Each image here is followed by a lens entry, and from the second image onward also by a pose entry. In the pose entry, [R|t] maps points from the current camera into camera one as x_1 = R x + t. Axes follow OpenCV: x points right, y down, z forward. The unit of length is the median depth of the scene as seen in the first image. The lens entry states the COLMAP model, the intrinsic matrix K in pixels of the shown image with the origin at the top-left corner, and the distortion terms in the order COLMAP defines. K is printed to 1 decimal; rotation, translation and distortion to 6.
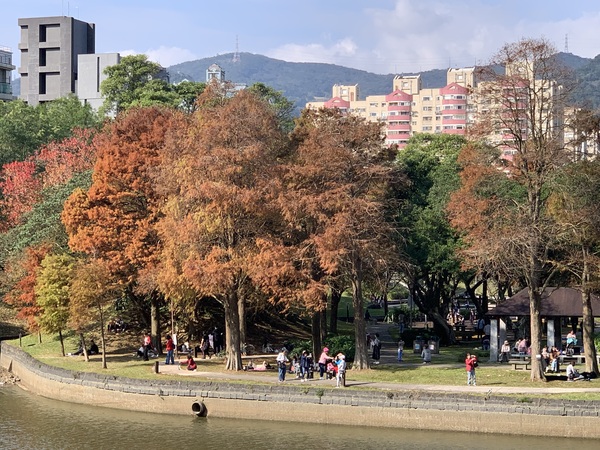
lens RADIAL K [[1587.8, 0, 300.0], [0, 1587.8, 225.0], [0, 0, 1]] dist [-0.071039, 0.978831]
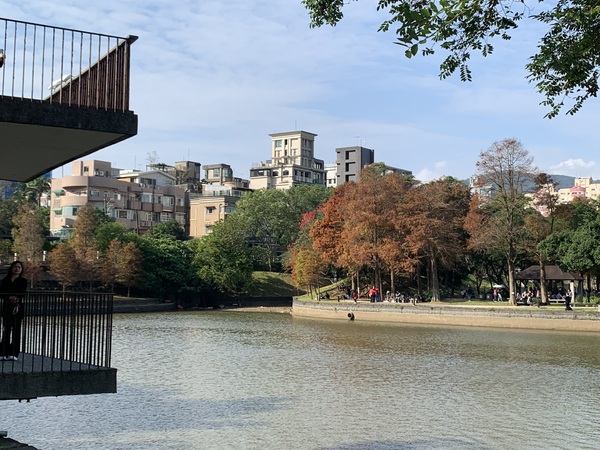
lens RADIAL K [[865.9, 0, 310.9], [0, 865.9, 222.6], [0, 0, 1]] dist [0.140654, -0.004829]
pose [[0.965823, -0.012163, -0.258918, 0.160185], [-0.001132, 0.998691, -0.051137, 0.041867], [0.259201, 0.049682, 0.964545, -0.129762]]
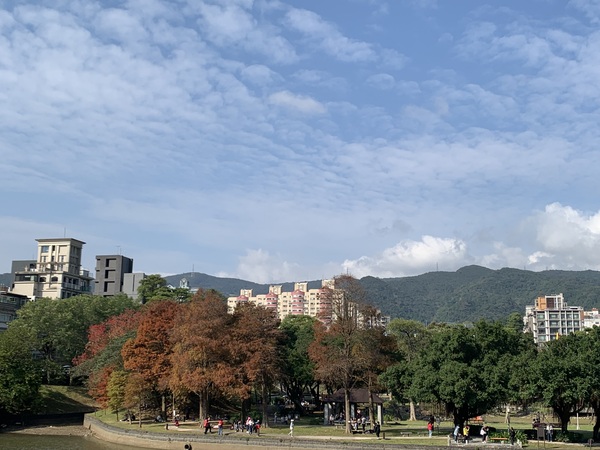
lens RADIAL K [[748.6, 0, 300.0], [0, 748.6, 225.0], [0, 0, 1]] dist [0.201418, -0.639129]
pose [[0.994481, 0.031868, 0.099956, -0.022097], [-0.014149, 0.984786, -0.173197, -0.000786], [-0.103955, 0.170827, 0.979802, -0.034191]]
